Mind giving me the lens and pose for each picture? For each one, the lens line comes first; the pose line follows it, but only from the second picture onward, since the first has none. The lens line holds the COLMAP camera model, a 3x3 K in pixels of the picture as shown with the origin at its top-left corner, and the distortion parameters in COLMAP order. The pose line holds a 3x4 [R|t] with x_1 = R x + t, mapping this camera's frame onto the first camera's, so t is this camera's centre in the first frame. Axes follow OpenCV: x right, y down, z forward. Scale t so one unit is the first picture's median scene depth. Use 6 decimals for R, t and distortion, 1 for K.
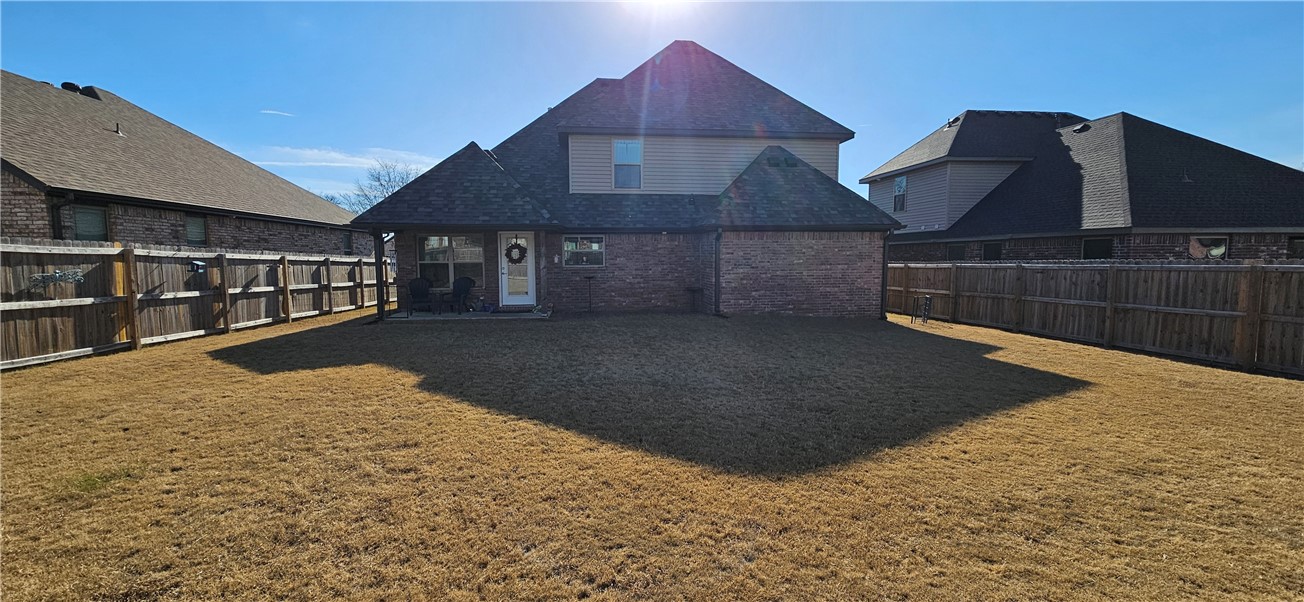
lens RADIAL K [[536.0, 0, 651.3], [0, 536.0, 305.8], [0, 0, 1]] dist [0.006900, 0.000236]
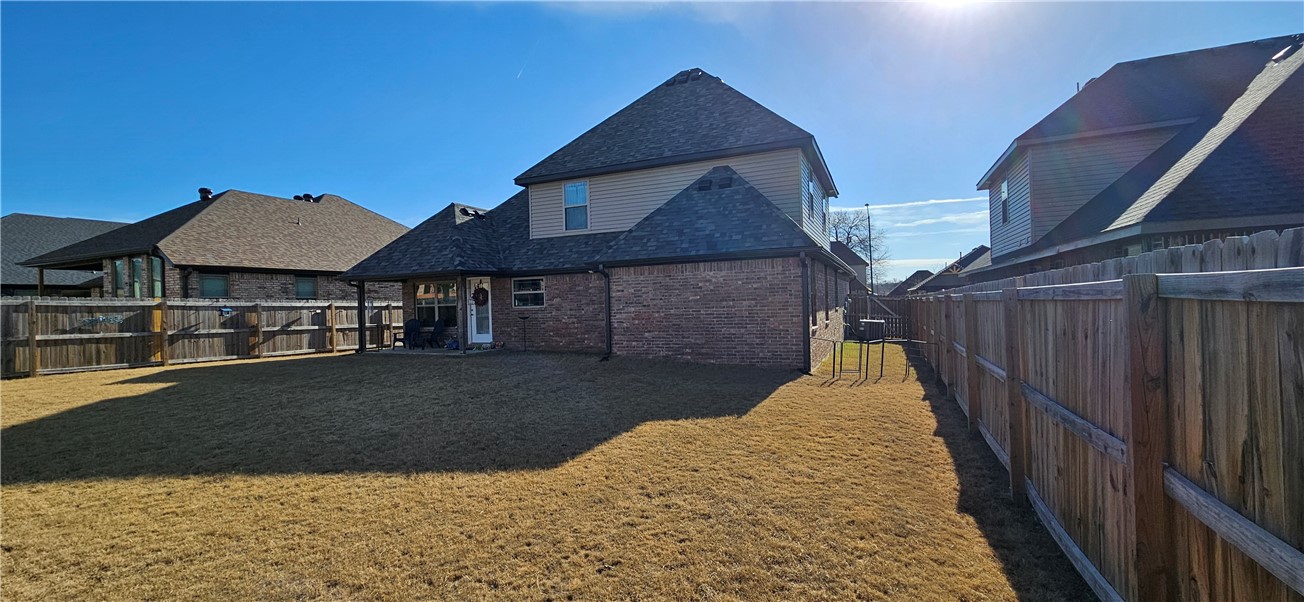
lens RADIAL K [[536.0, 0, 650.5], [0, 536.0, 302.5], [0, 0, 1]] dist [0.006900, 0.000236]
pose [[0.859316, -0.019959, -0.511055, 0.669691], [-0.021311, 0.996973, -0.074769, -0.010192], [0.511000, 0.075141, 0.856290, 0.244525]]
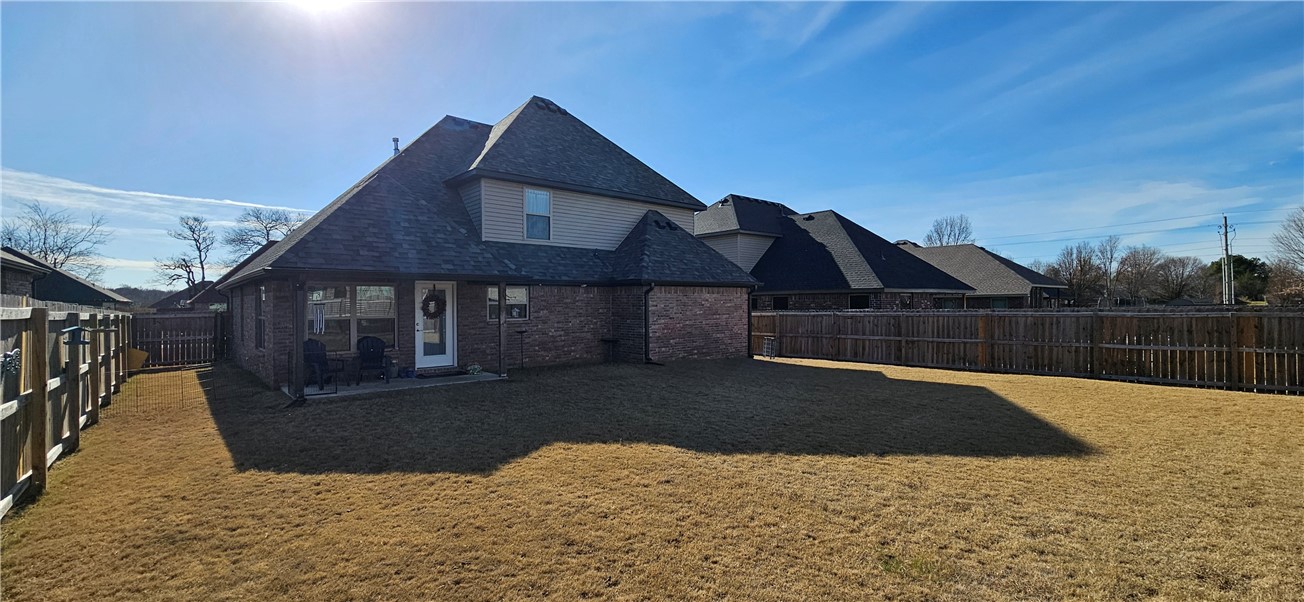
lens RADIAL K [[536.0, 0, 645.7], [0, 536.0, 304.6], [0, 0, 1]] dist [0.006900, 0.000236]
pose [[0.825051, -0.003435, 0.565048, -0.491463], [0.055153, 0.995696, -0.074479, -0.019784], [-0.562361, 0.092613, 0.821689, 0.116421]]
